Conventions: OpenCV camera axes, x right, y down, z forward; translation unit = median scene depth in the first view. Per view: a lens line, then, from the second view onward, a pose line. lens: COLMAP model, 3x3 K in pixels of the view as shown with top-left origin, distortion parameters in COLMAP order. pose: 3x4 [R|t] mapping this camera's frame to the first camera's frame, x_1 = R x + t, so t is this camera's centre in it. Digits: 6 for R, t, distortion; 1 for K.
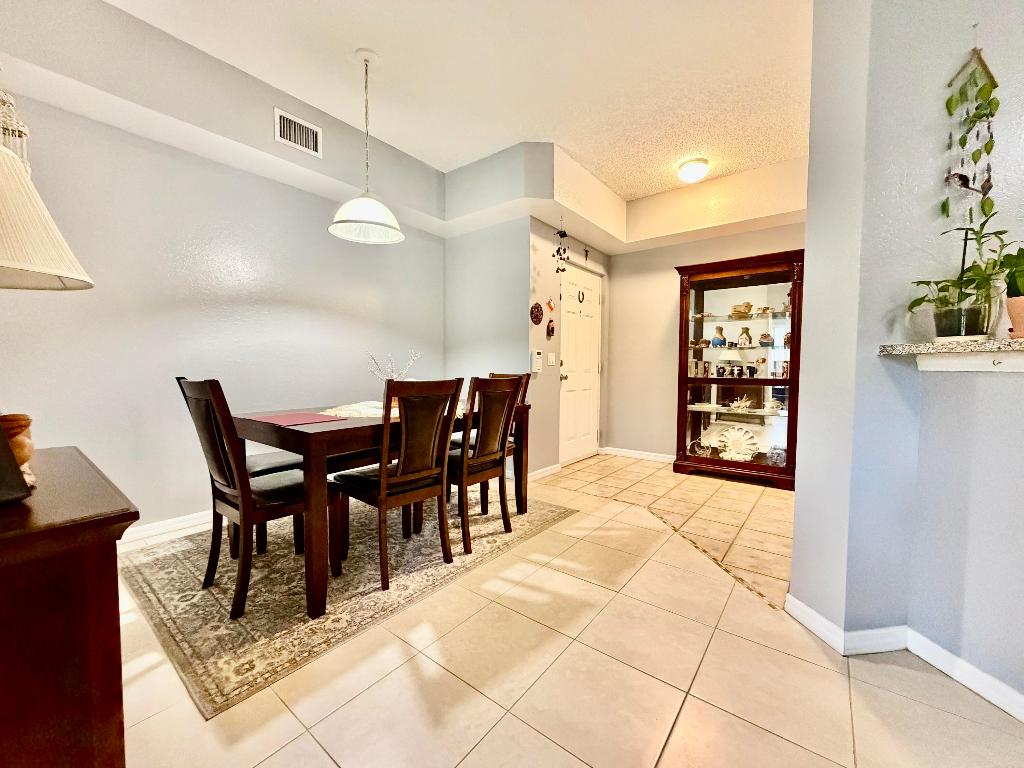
lens RADIAL K [[406.3, 0, 509.2], [0, 406.3, 384.4], [0, 0, 1]] dist [-0.000392, -0.000066]
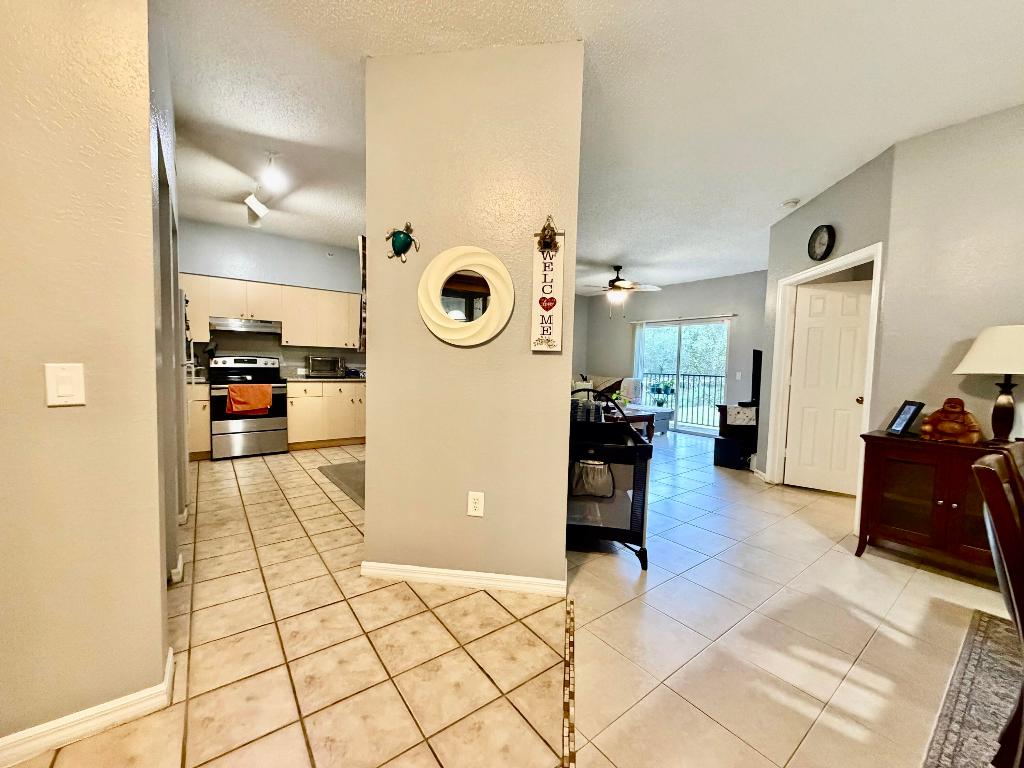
lens RADIAL K [[406.3, 0, 509.7], [0, 406.3, 385.4], [0, 0, 1]] dist [-0.000392, -0.000066]
pose [[-0.967315, -0.044743, 0.249600, 0.336560], [-0.020830, 0.995004, 0.097636, -0.114179], [-0.252722, 0.089245, -0.963414, 1.282301]]
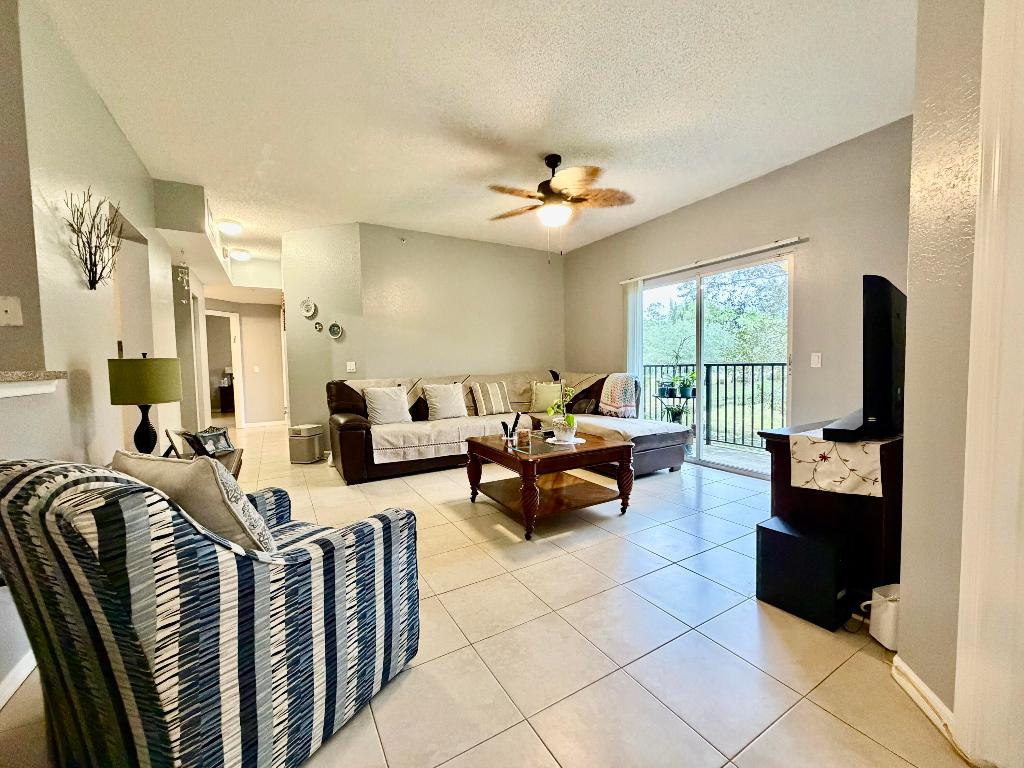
lens RADIAL K [[406.3, 0, 512.1], [0, 406.3, 386.6], [0, 0, 1]] dist [-0.000392, -0.000066]
pose [[-0.931330, -0.005196, 0.364140, 0.038573], [0.031203, 0.995083, 0.094003, -0.028915], [-0.362838, 0.098910, -0.926588, 0.112066]]
